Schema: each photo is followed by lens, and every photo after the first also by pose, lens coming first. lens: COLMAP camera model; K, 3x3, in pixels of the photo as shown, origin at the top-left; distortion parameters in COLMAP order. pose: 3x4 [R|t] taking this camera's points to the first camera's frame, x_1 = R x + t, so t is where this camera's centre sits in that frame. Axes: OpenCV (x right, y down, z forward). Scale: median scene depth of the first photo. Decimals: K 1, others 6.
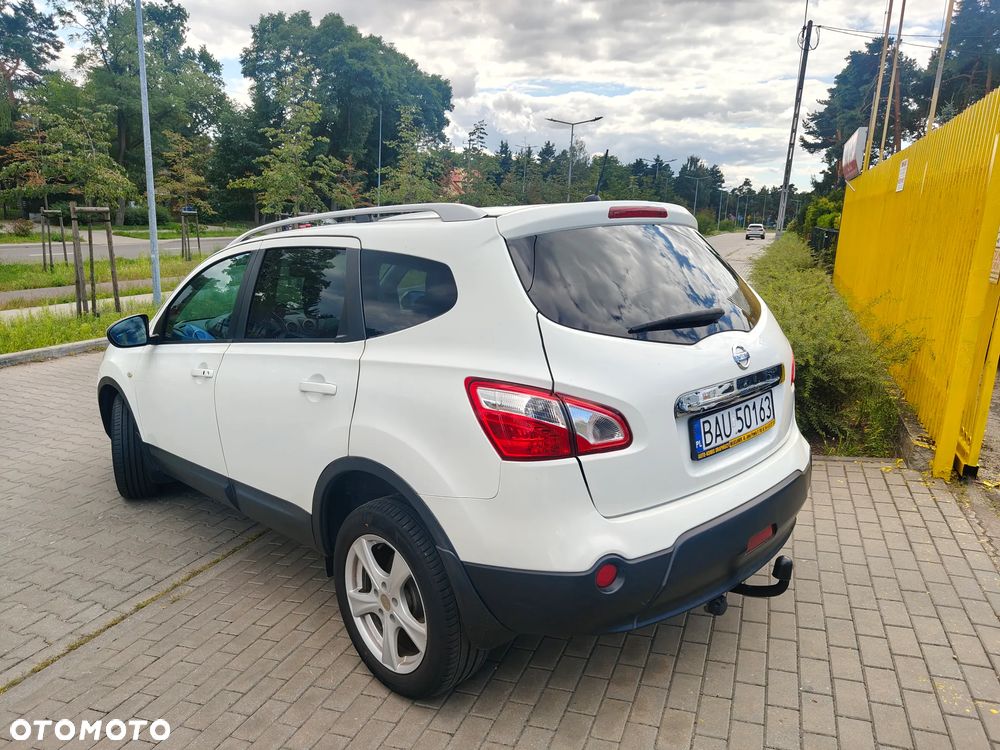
lens RADIAL K [[716.0, 0, 496.7], [0, 716.0, 374.2], [0, 0, 1]] dist [0.007218, 0.002489]
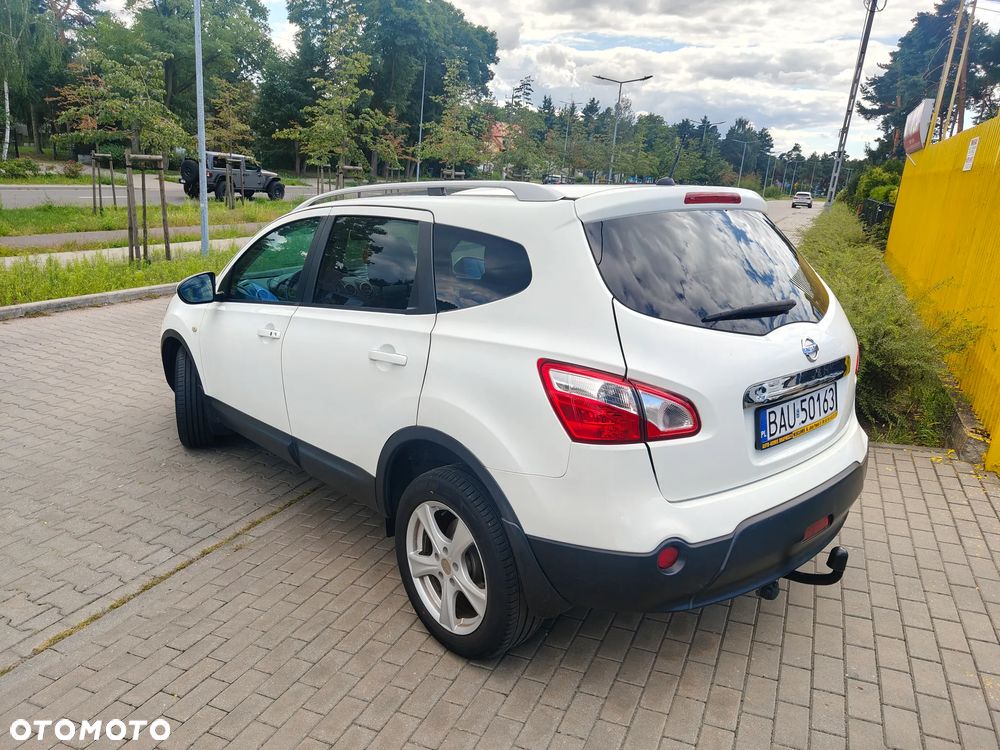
lens RADIAL K [[716.0, 0, 492.7], [0, 716.0, 368.7], [0, 0, 1]] dist [0.007218, 0.002489]
pose [[0.997739, 0.049129, -0.045853, -0.039720], [-0.046763, 0.997588, 0.051306, -0.019731], [0.048263, -0.049046, 0.997630, -0.018932]]
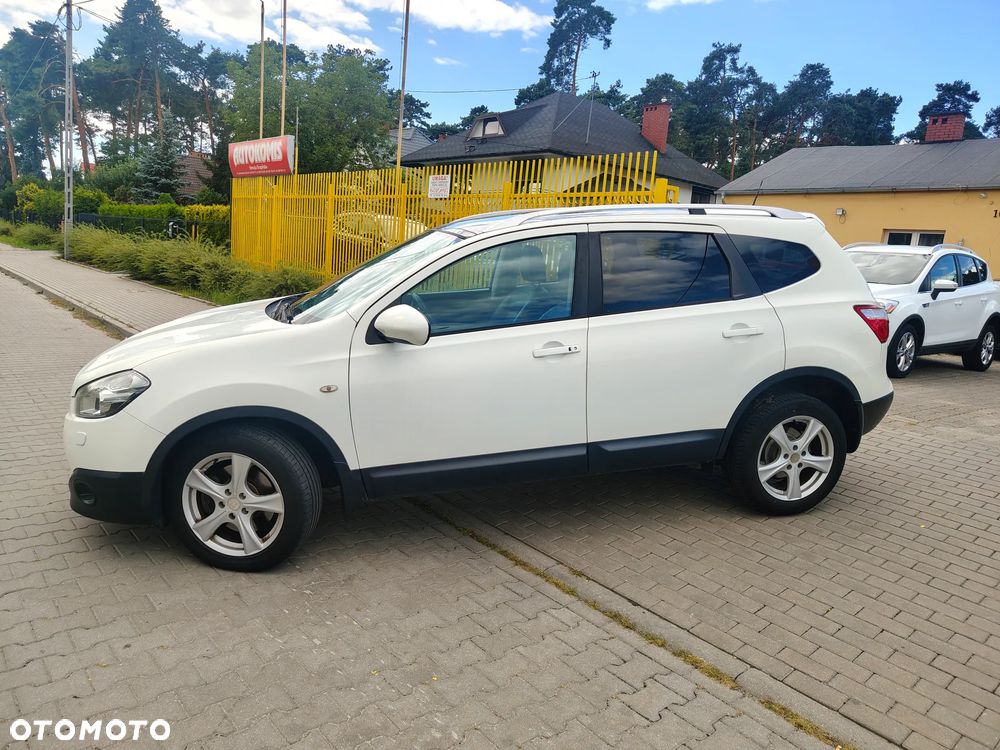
lens RADIAL K [[716.0, 0, 490.3], [0, 716.0, 365.5], [0, 0, 1]] dist [0.007218, 0.002489]
pose [[0.478146, -0.137807, 0.867401, -1.355663], [0.137478, 0.987183, 0.081054, -0.077976], [-0.867454, 0.080493, 0.490963, 0.586984]]
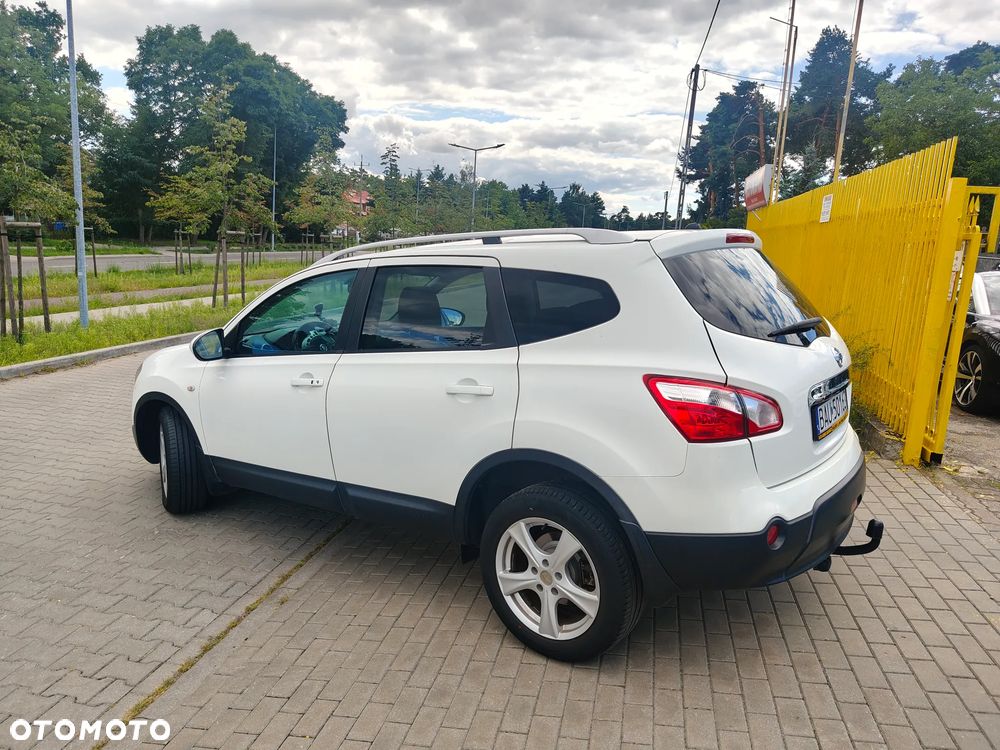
lens RADIAL K [[716.0, 0, 490.9], [0, 716.0, 369.1], [0, 0, 1]] dist [0.007218, 0.002489]
pose [[0.988582, -0.012439, 0.150173, -0.302939], [0.017907, 0.999223, -0.035113, 0.020275], [-0.149619, 0.037401, 0.988036, -0.086608]]
